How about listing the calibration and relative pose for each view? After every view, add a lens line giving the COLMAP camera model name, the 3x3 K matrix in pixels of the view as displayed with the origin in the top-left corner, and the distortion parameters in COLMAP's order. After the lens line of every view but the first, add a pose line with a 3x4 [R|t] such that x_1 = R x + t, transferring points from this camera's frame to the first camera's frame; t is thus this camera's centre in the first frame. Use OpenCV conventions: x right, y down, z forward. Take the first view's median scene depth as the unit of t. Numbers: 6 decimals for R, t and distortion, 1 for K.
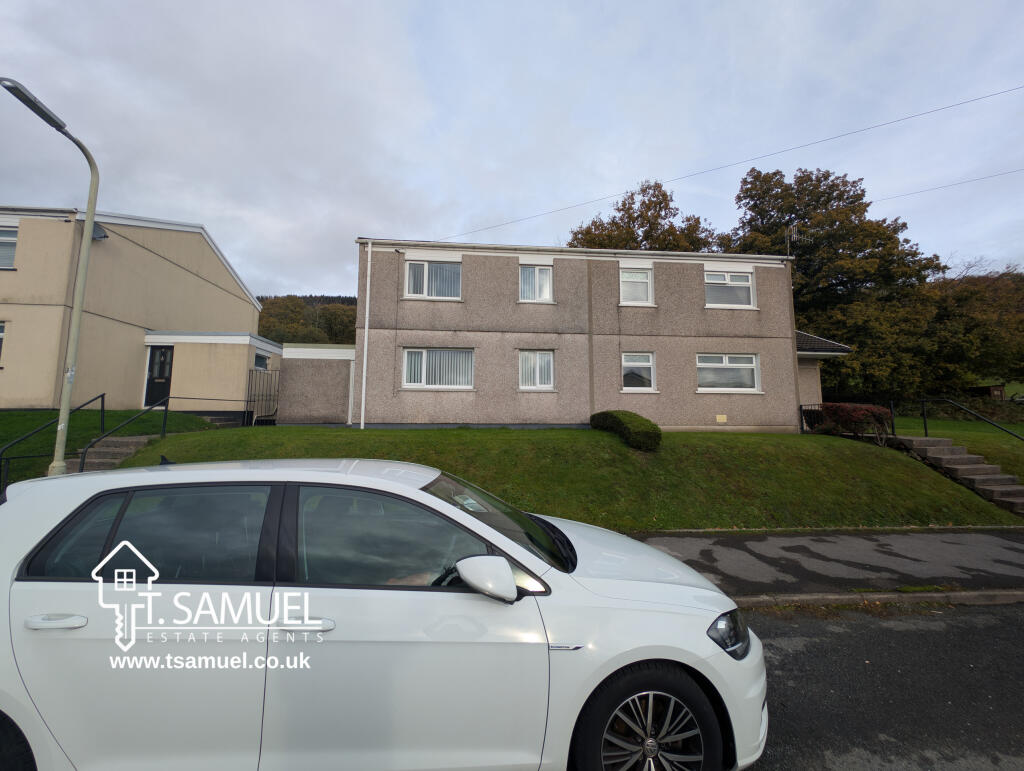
lens RADIAL K [[363.7, 0, 512.3], [0, 363.7, 381.5], [0, 0, 1]] dist [0.005595, -0.000425]
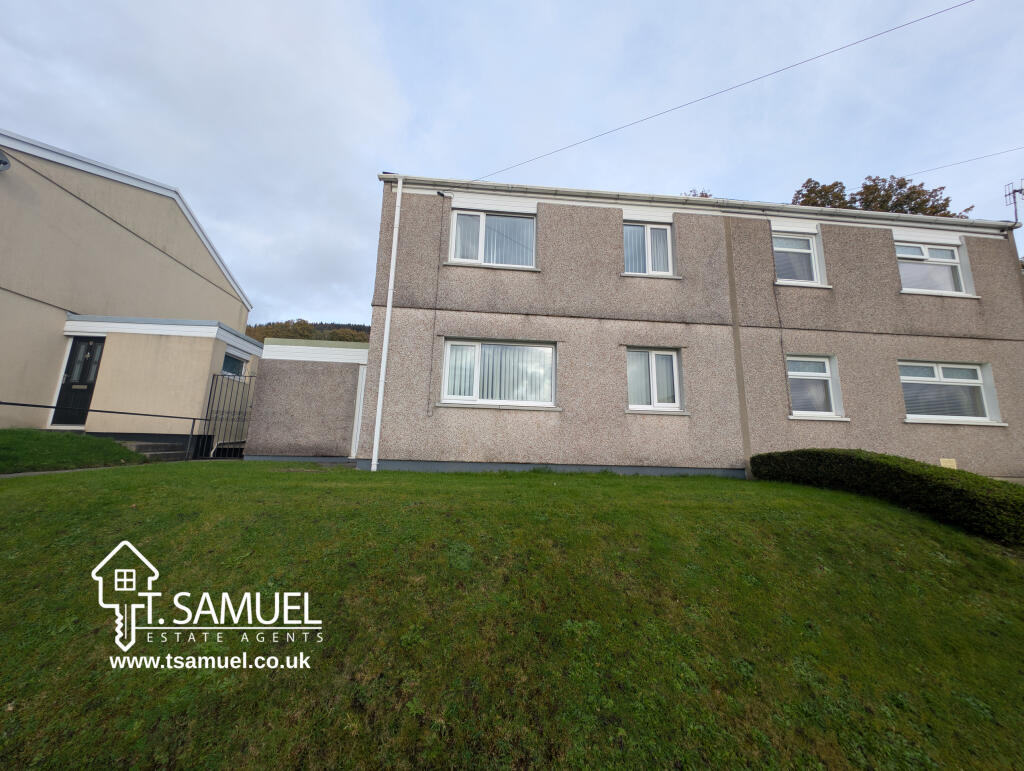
lens RADIAL K [[363.7, 0, 512.3], [0, 363.7, 381.5], [0, 0, 1]] dist [0.005595, -0.000425]
pose [[0.999691, 0.021018, -0.013240, -0.164273], [-0.022055, 0.996245, -0.083727, 0.029071], [0.011430, 0.083993, 0.996401, 0.360285]]
